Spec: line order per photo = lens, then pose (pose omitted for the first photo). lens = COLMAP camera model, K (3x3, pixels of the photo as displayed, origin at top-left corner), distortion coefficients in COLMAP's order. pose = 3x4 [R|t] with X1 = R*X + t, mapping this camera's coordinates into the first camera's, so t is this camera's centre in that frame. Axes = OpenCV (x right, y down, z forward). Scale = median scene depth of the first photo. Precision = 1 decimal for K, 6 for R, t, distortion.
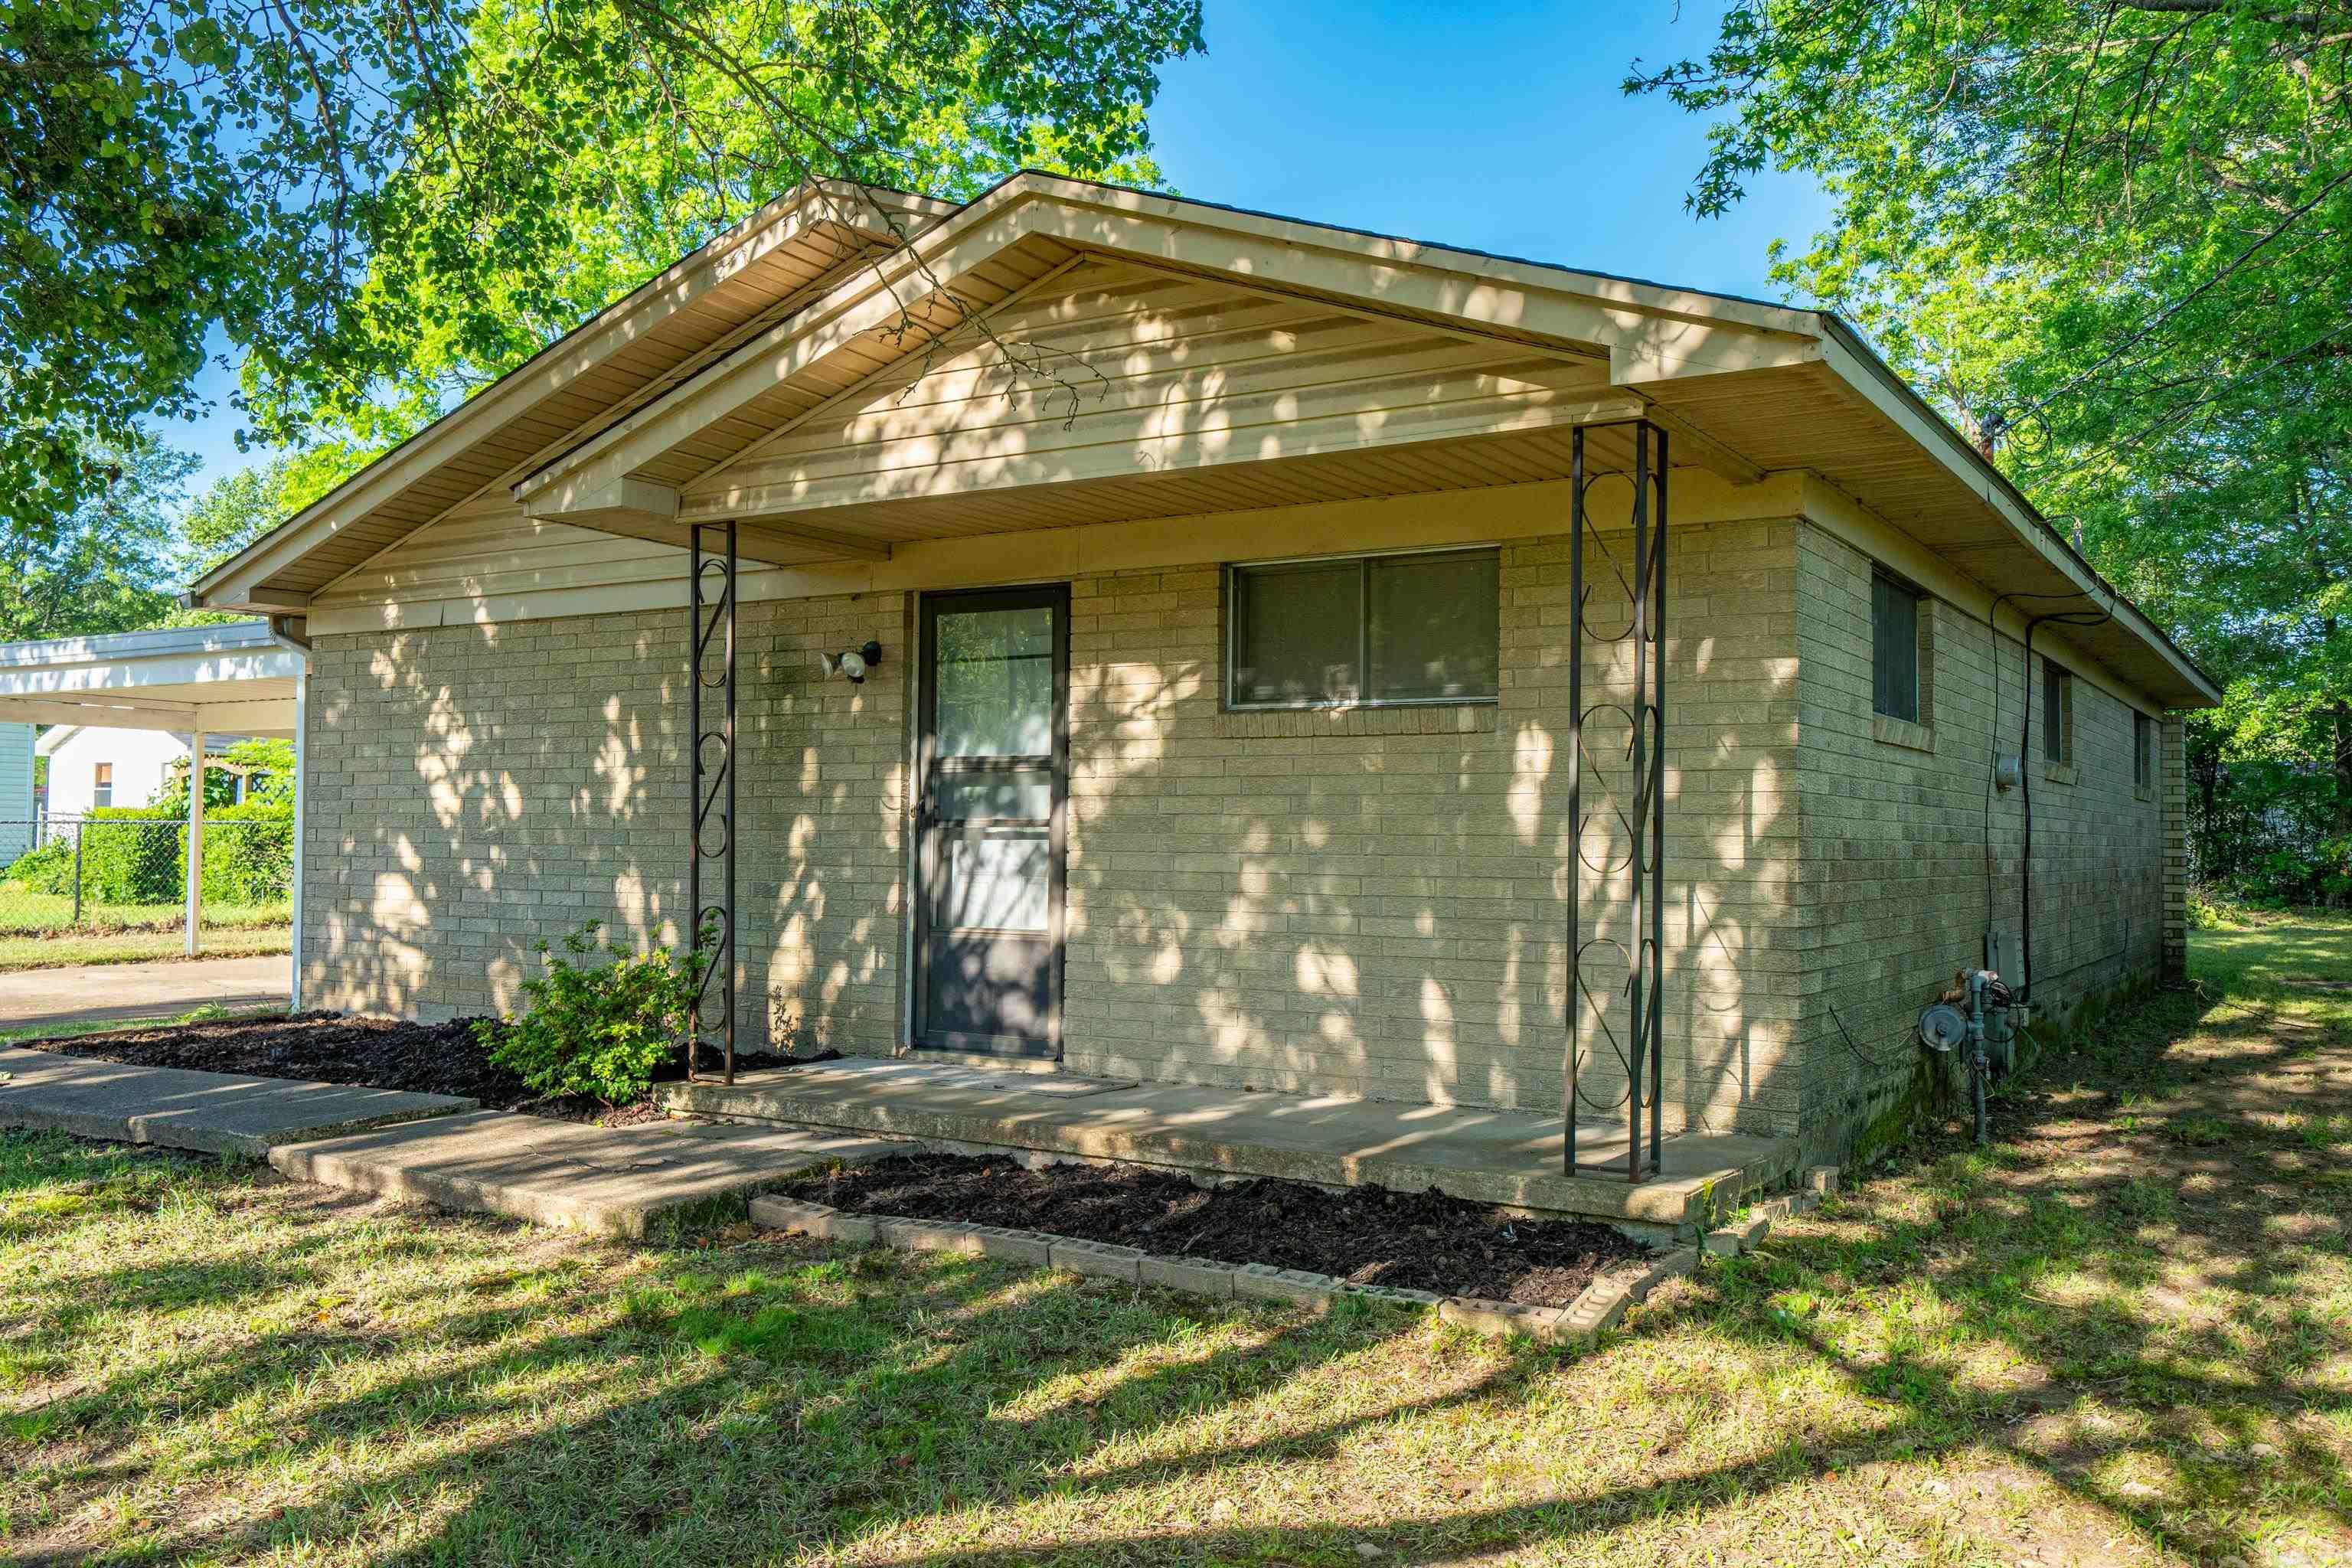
lens RADIAL K [[1975.5, 0, 1177.9], [0, 1975.5, 785.6], [0, 0, 1]] dist [-0.001718, 0.000020]
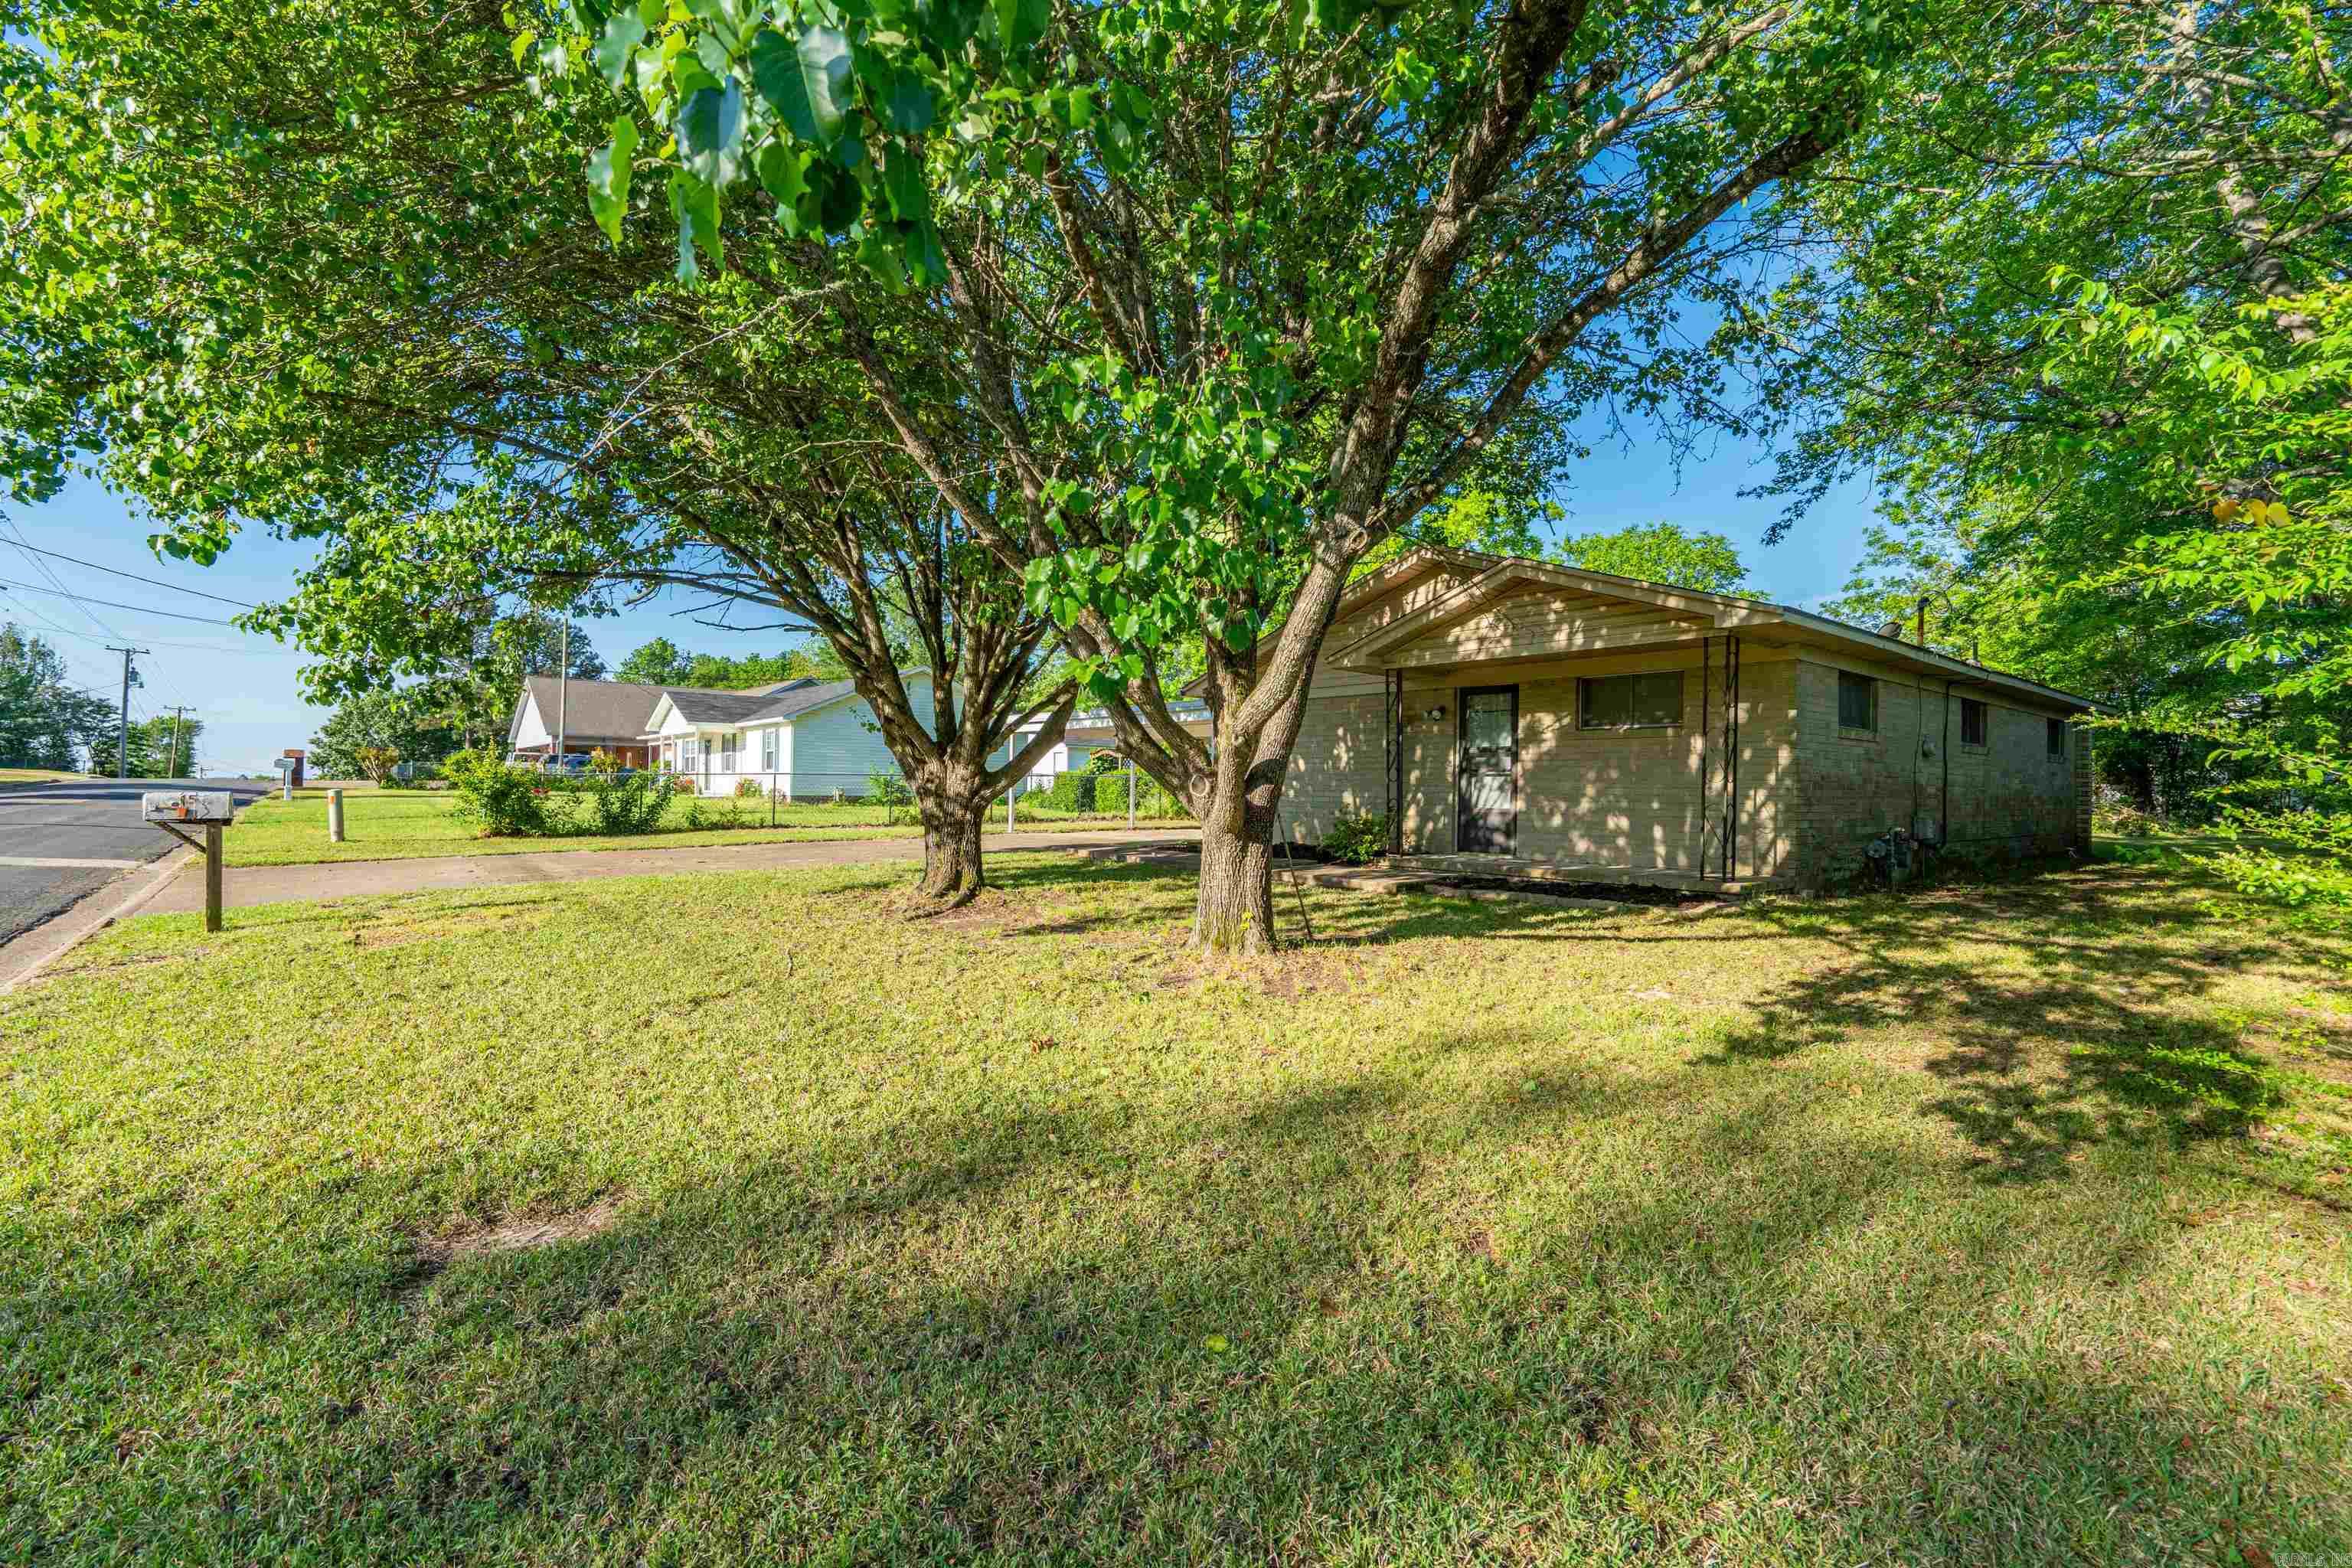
lens RADIAL K [[1076.1, 0, 1180.1], [0, 1076.1, 783.3], [0, 0, 1]] dist [0.000440, -0.000306]
pose [[0.952750, 0.001457, -0.303752, -0.048928], [0.003647, 0.999862, 0.016237, 0.010239], [0.303733, -0.016578, 0.952613, -0.594362]]
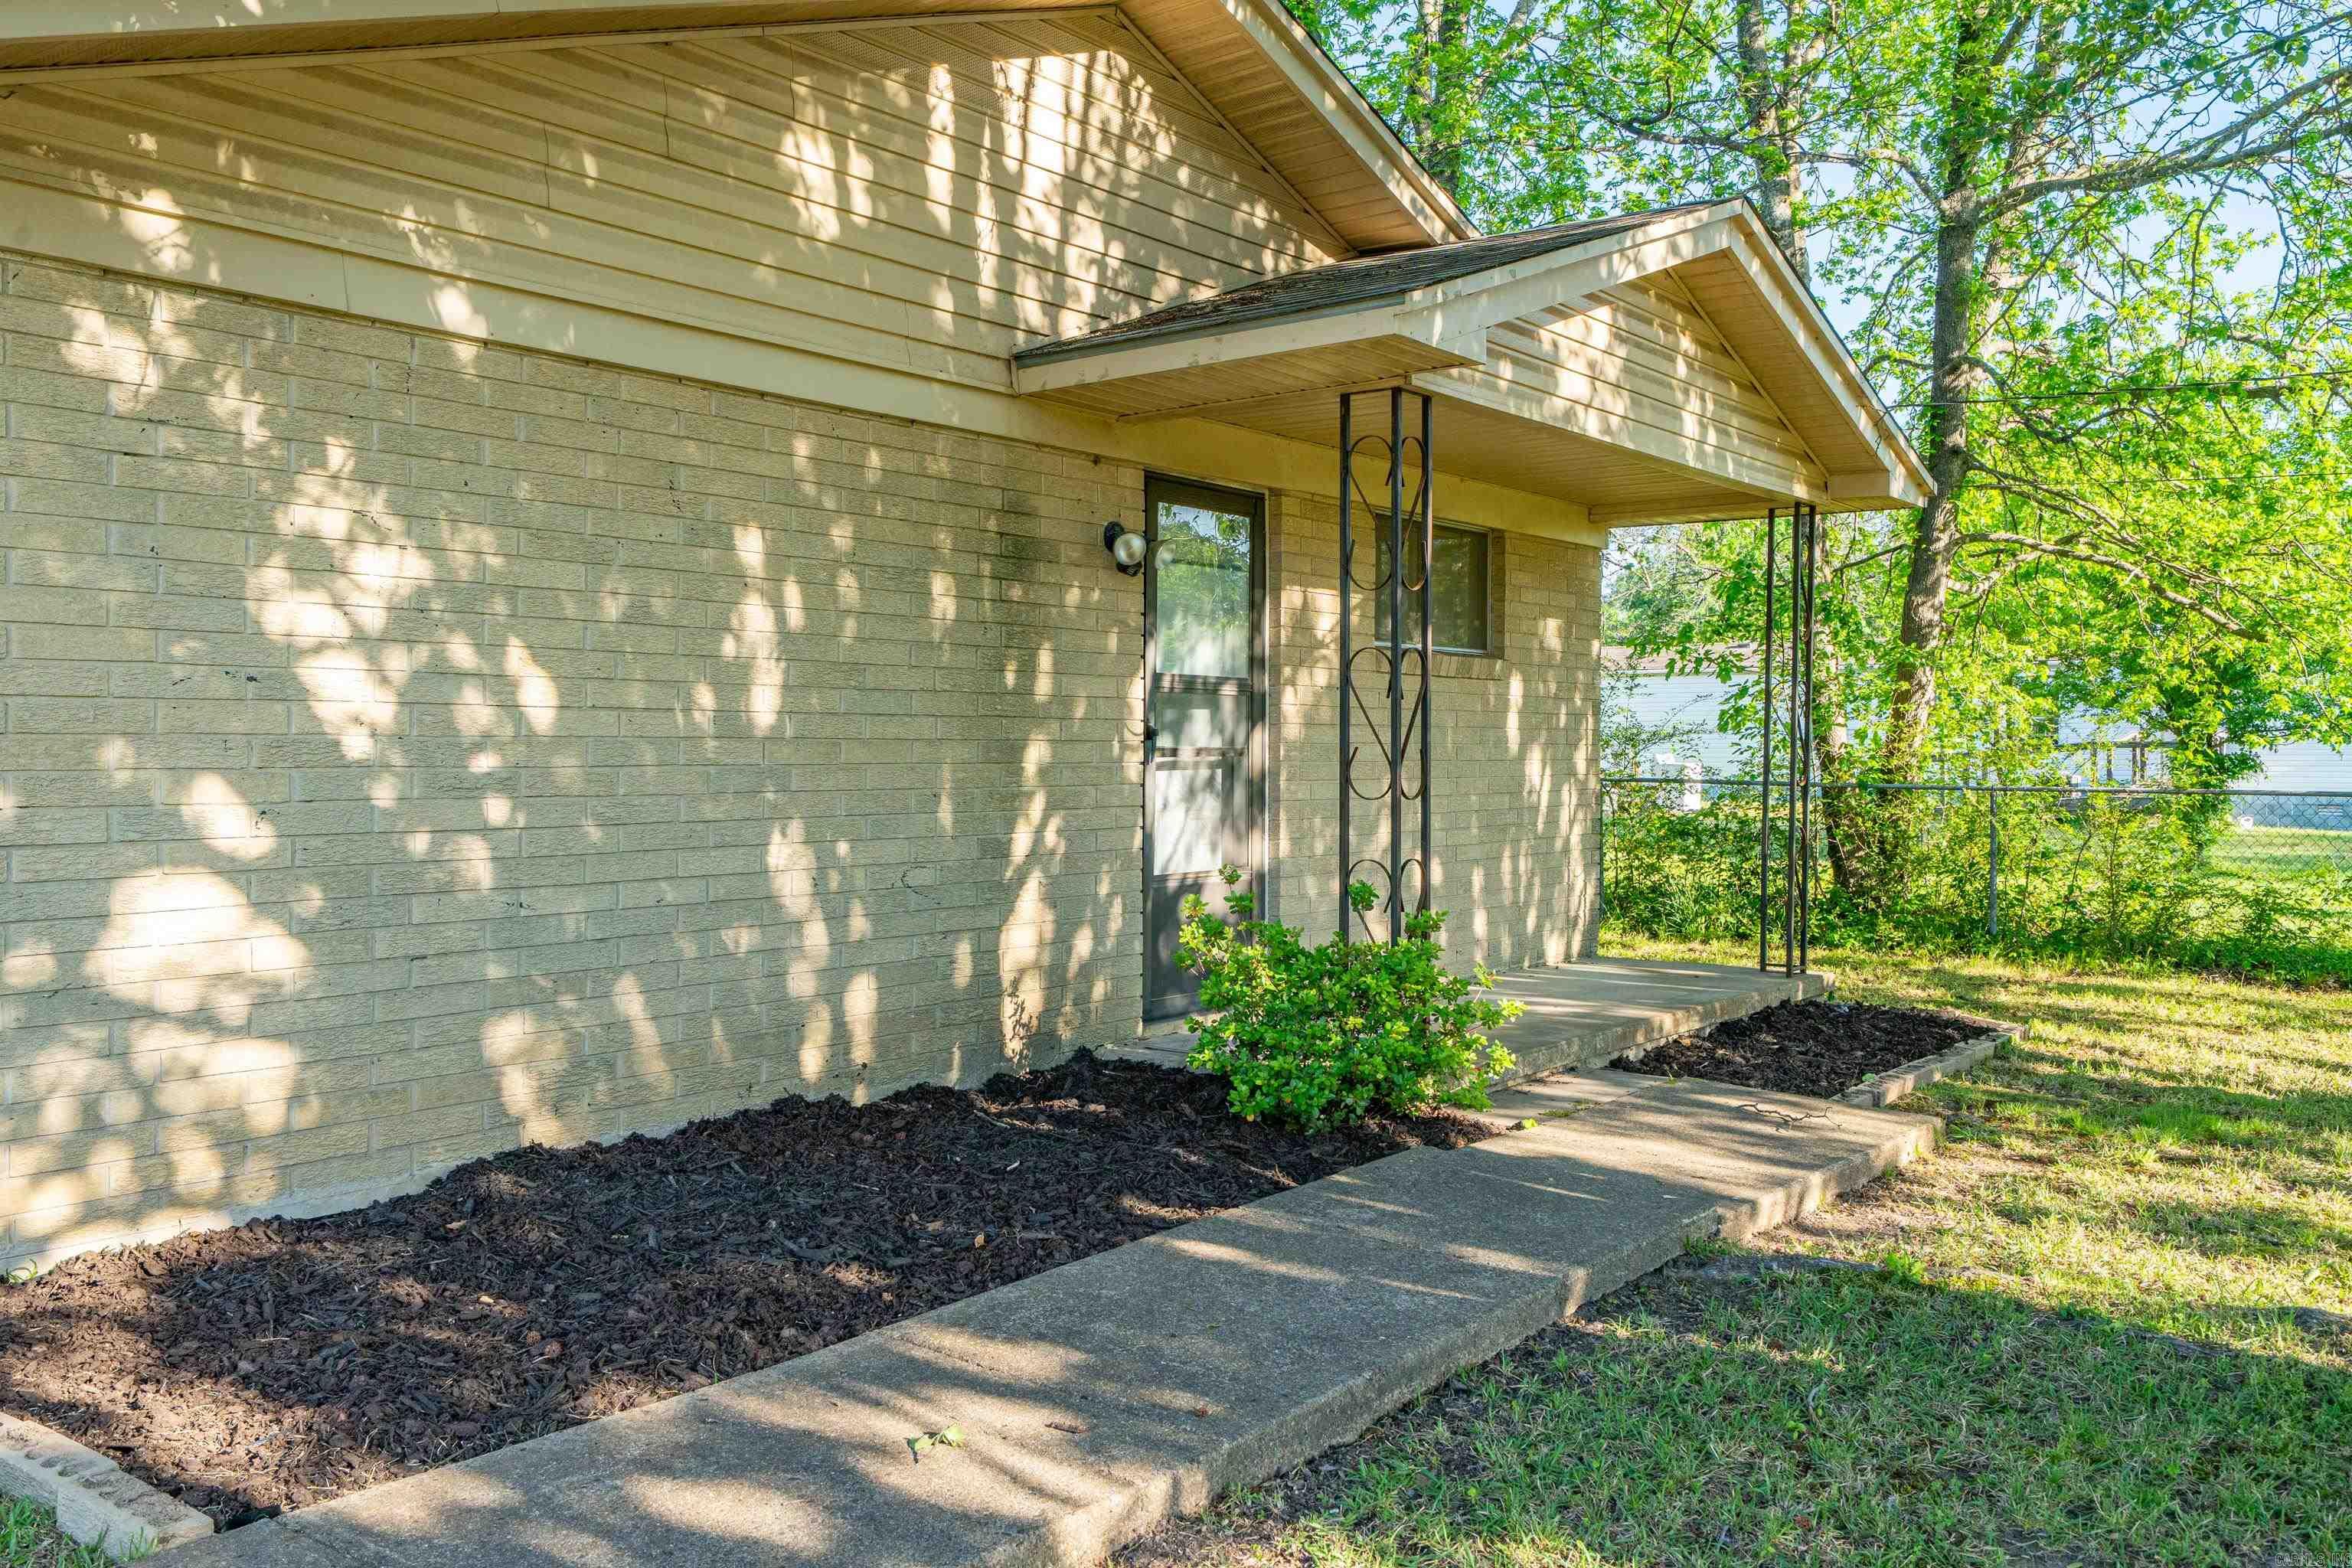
lens RADIAL K [[2016.7, 0, 1175.1], [0, 2016.7, 788.8], [0, 0, 1]] dist [-0.001391, -0.007767]
pose [[0.063966, -0.031243, 0.997463, -1.020507], [-0.031510, 0.998948, 0.033310, 0.009003], [-0.997455, -0.033560, 0.062914, 0.975731]]
